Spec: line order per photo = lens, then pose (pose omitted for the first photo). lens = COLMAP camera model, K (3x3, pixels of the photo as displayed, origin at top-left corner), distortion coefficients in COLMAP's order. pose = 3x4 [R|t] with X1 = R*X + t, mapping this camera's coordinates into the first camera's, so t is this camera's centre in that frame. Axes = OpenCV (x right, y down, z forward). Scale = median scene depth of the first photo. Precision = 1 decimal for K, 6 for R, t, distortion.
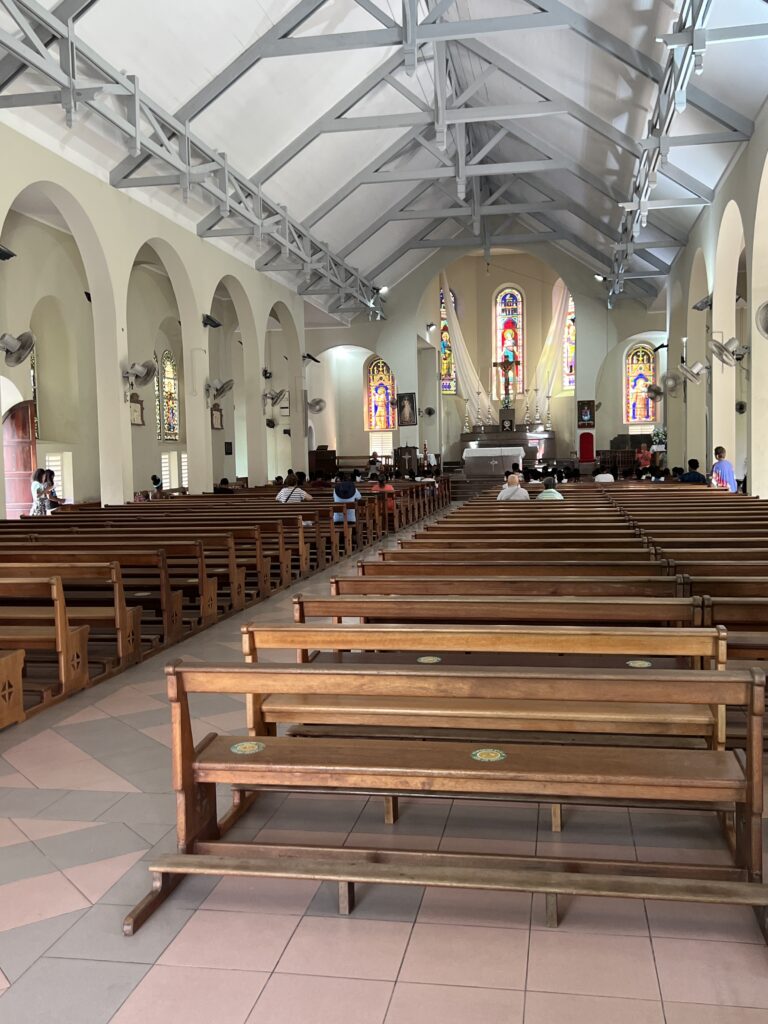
lens RADIAL K [[1045.0, 0, 379.7], [0, 1045.0, 507.4], [0, 0, 1]] dist [-0.021031, 0.000000]
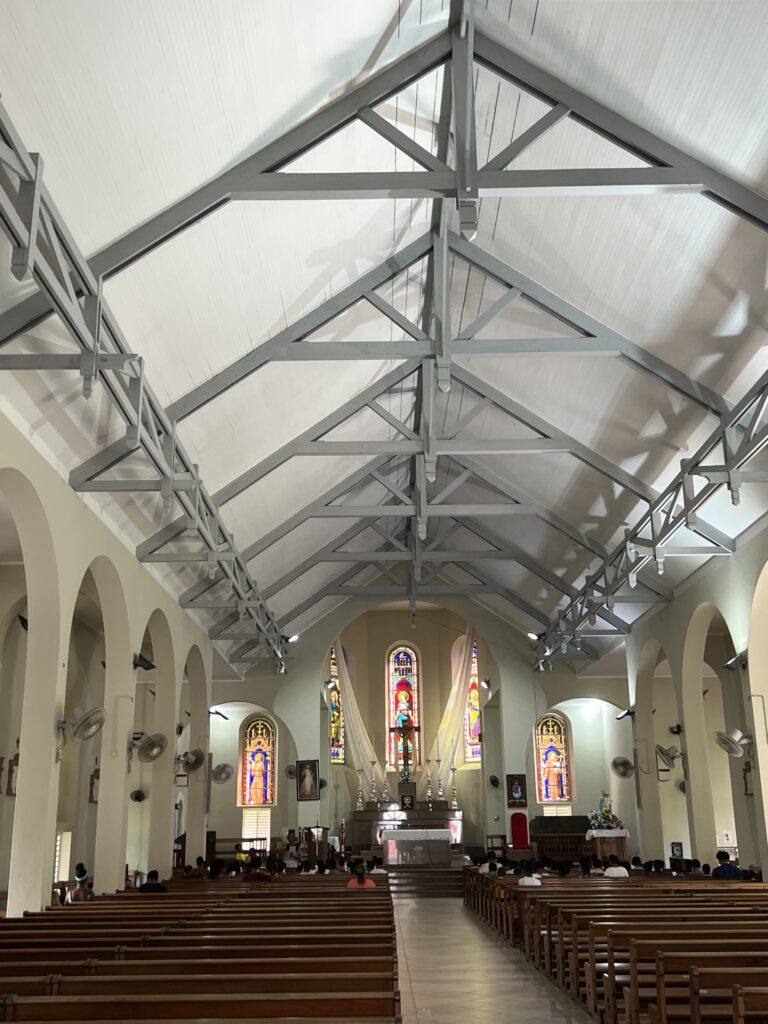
lens RADIAL K [[1097.8, 0, 375.6], [0, 1097.8, 515.8], [0, 0, 1]] dist [0.161376, 0.000000]
pose [[0.983280, 0.063171, 0.170792, -0.109759], [-0.004214, 0.945542, -0.325472, -0.004640], [-0.182052, 0.319311, 0.929999, 0.102228]]
